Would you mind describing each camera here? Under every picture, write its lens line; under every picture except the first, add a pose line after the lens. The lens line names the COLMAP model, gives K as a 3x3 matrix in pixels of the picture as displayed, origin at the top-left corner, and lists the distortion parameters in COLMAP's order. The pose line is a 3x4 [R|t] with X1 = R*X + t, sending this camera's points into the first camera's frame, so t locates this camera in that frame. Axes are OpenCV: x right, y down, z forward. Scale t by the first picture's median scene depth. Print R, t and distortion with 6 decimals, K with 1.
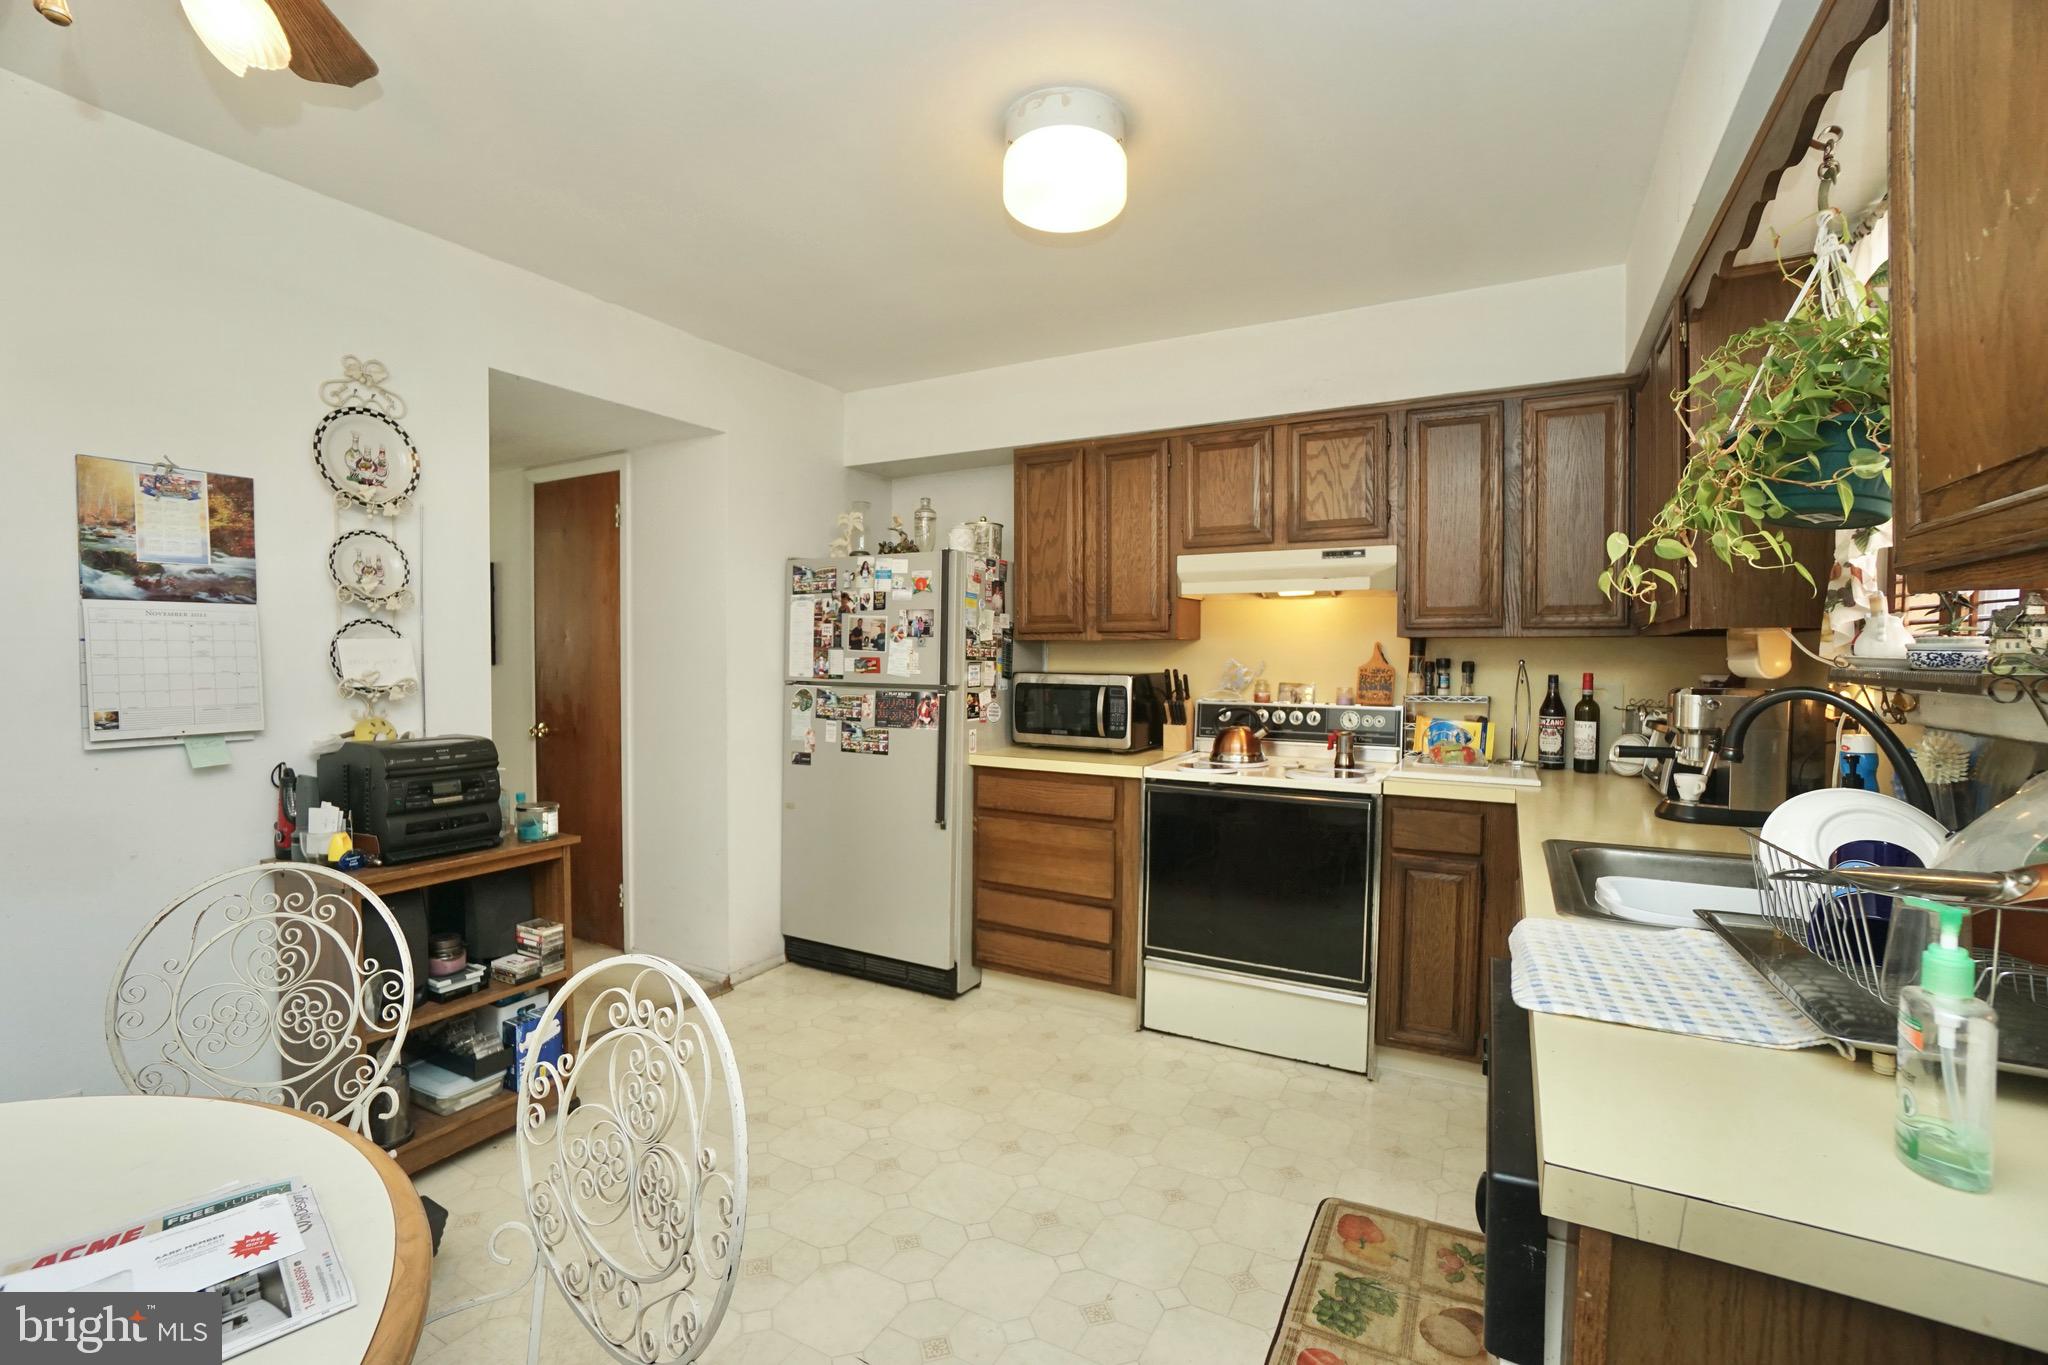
lens RADIAL K [[899.0, 0, 1010.8], [0, 899.0, 683.8], [0, 0, 1]] dist [-0.053822, 0.017526]
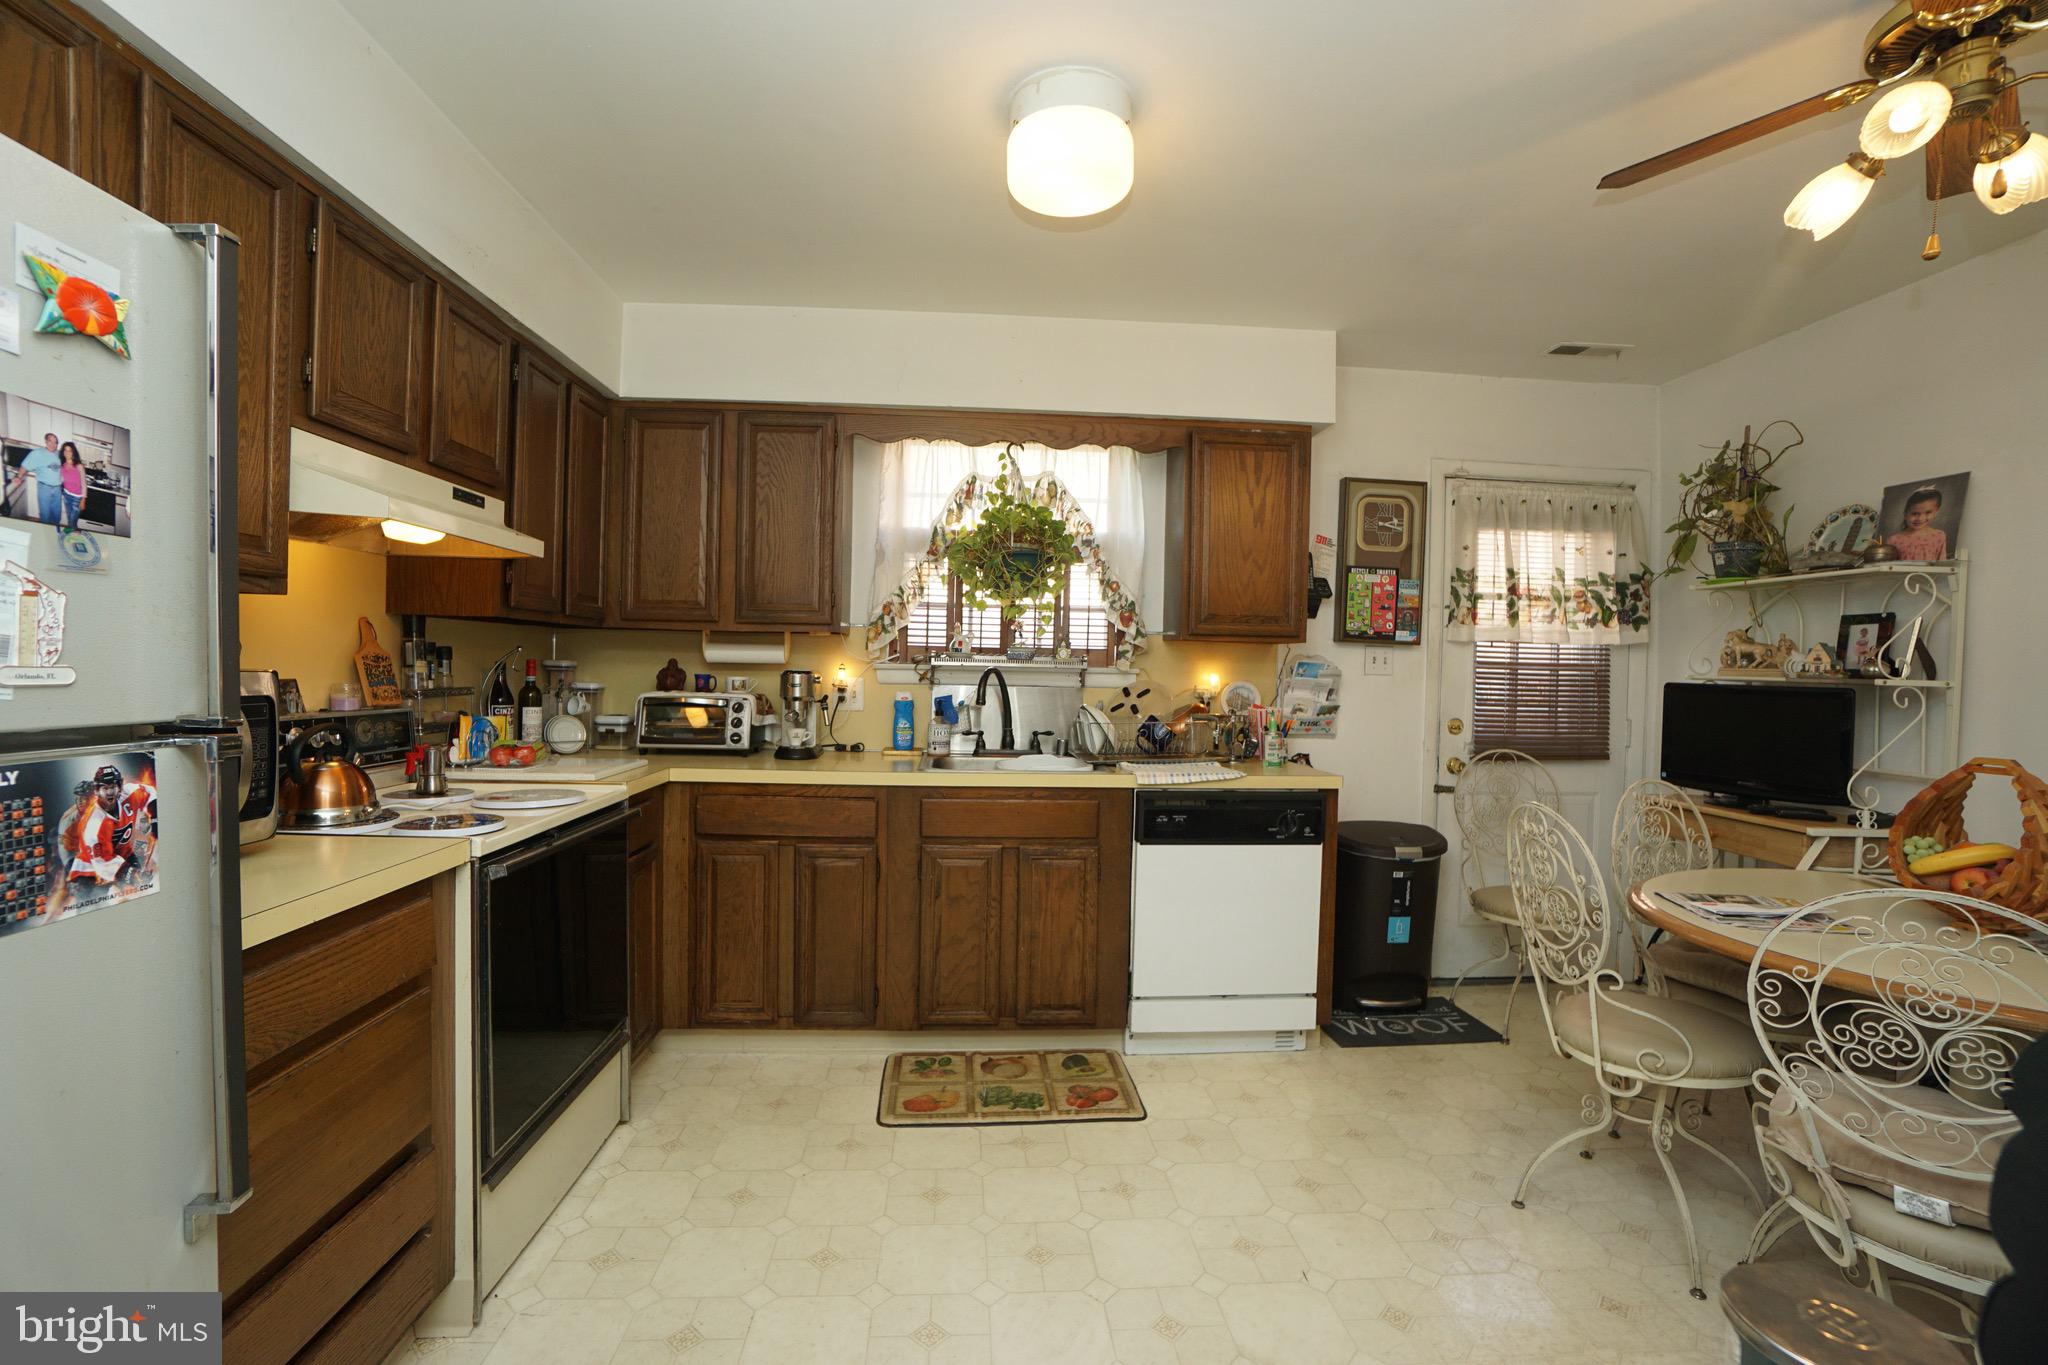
lens RADIAL K [[899.0, 0, 1018.0], [0, 899.0, 691.8], [0, 0, 1]] dist [-0.053822, 0.017526]
pose [[-0.539450, -0.038652, 0.841130, -0.505938], [0.004873, 0.998786, 0.049022, -0.022383], [-0.842003, 0.030544, -0.538607, 1.076964]]
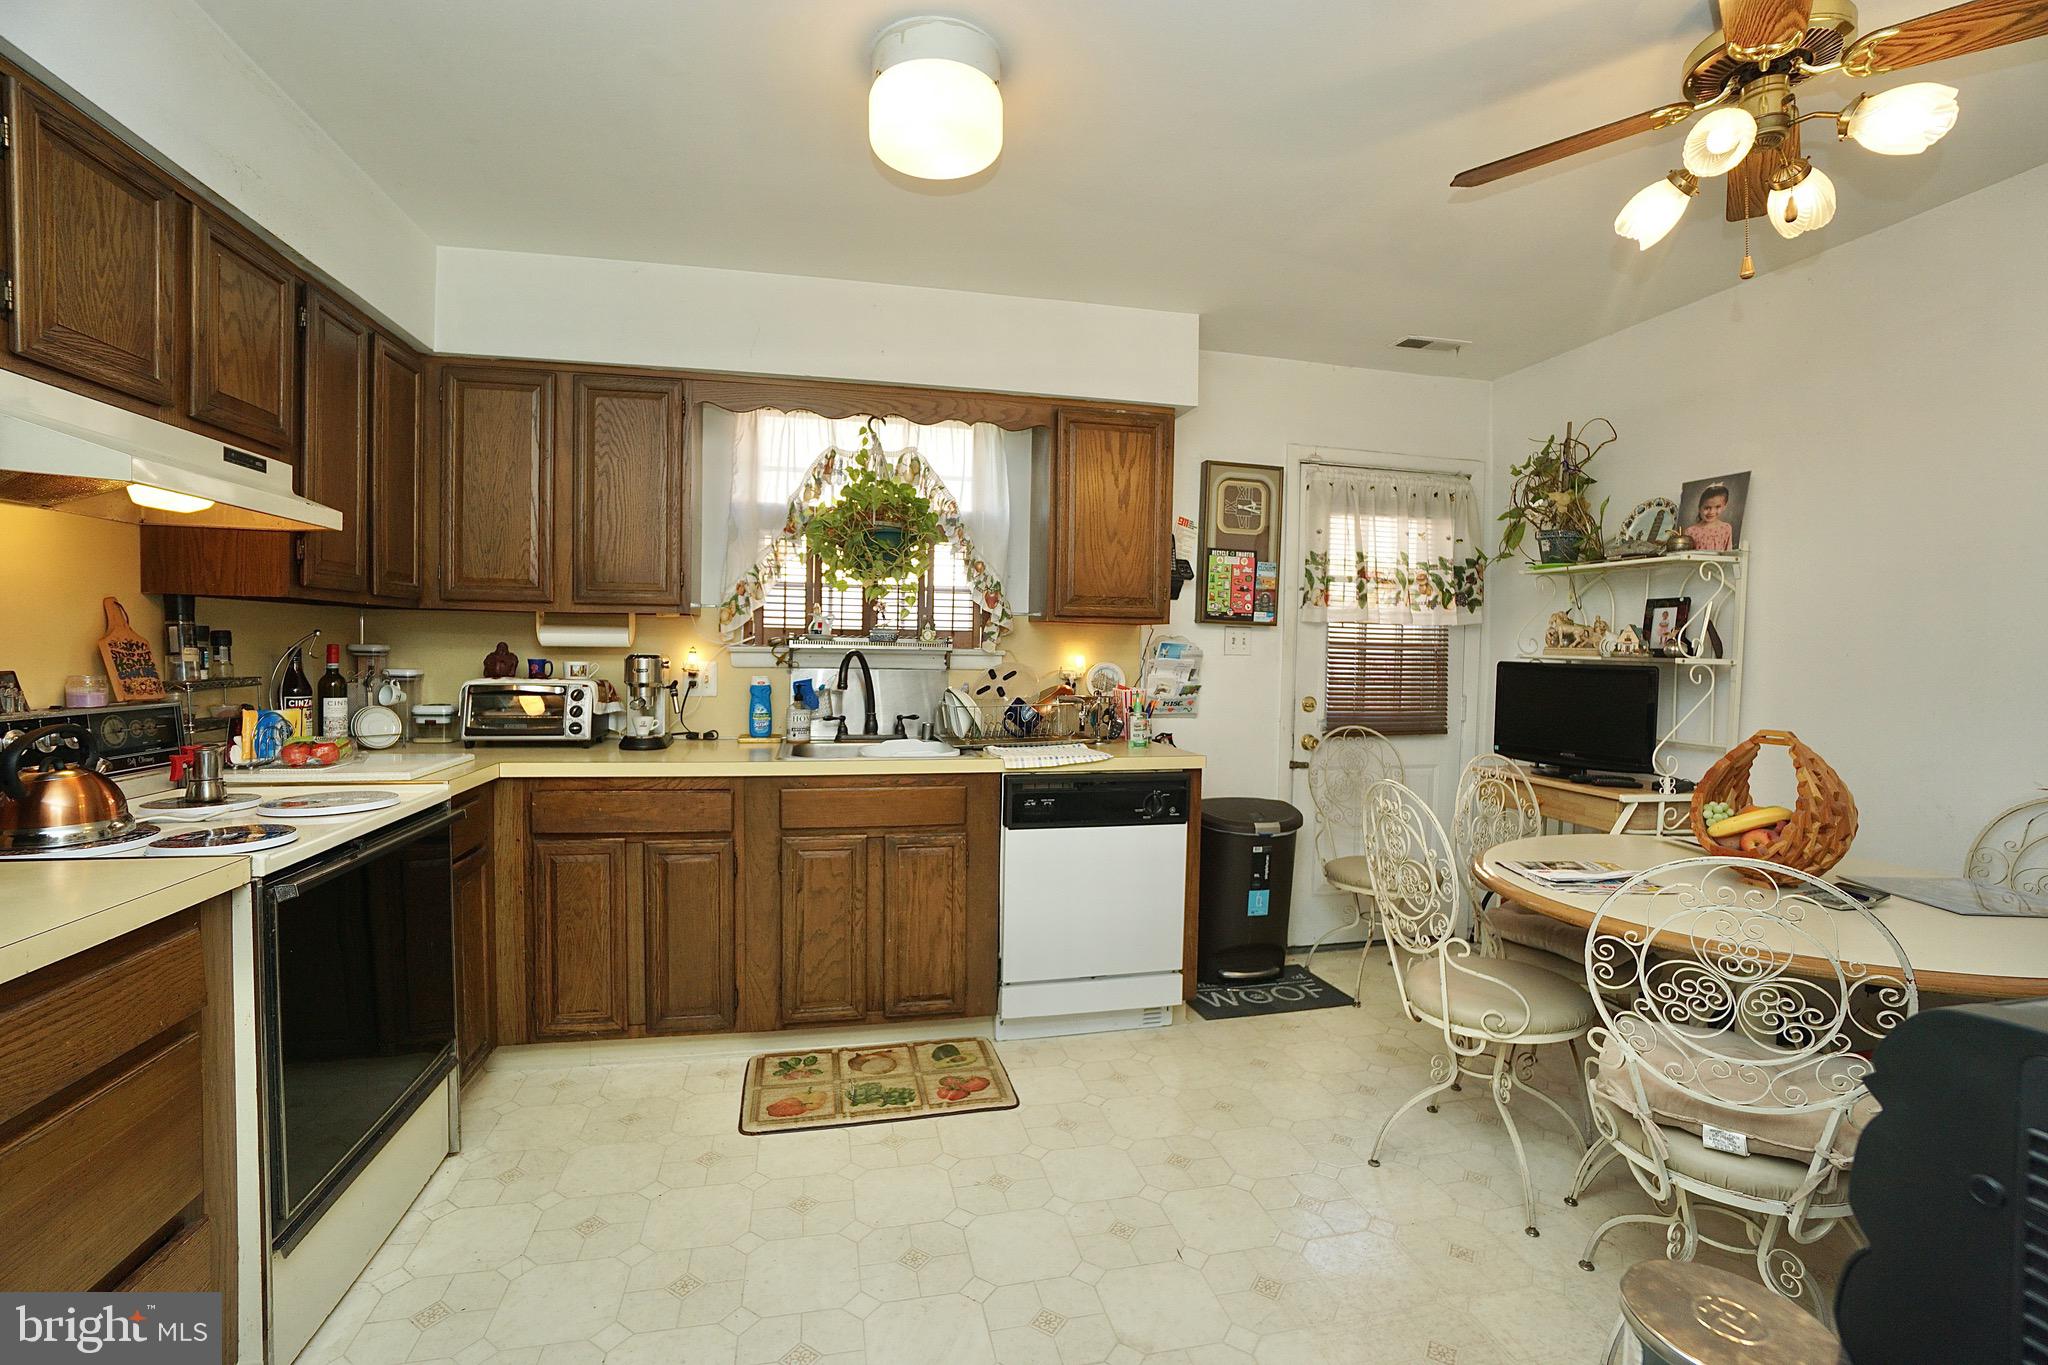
lens RADIAL K [[899.0, 0, 1015.6], [0, 899.0, 684.5], [0, 0, 1]] dist [-0.053822, 0.017526]
pose [[-0.660222, -0.046319, 0.749641, -0.483412], [0.005098, 0.997797, 0.066141, -0.026720], [-0.751054, 0.047490, -0.658531, 1.066129]]
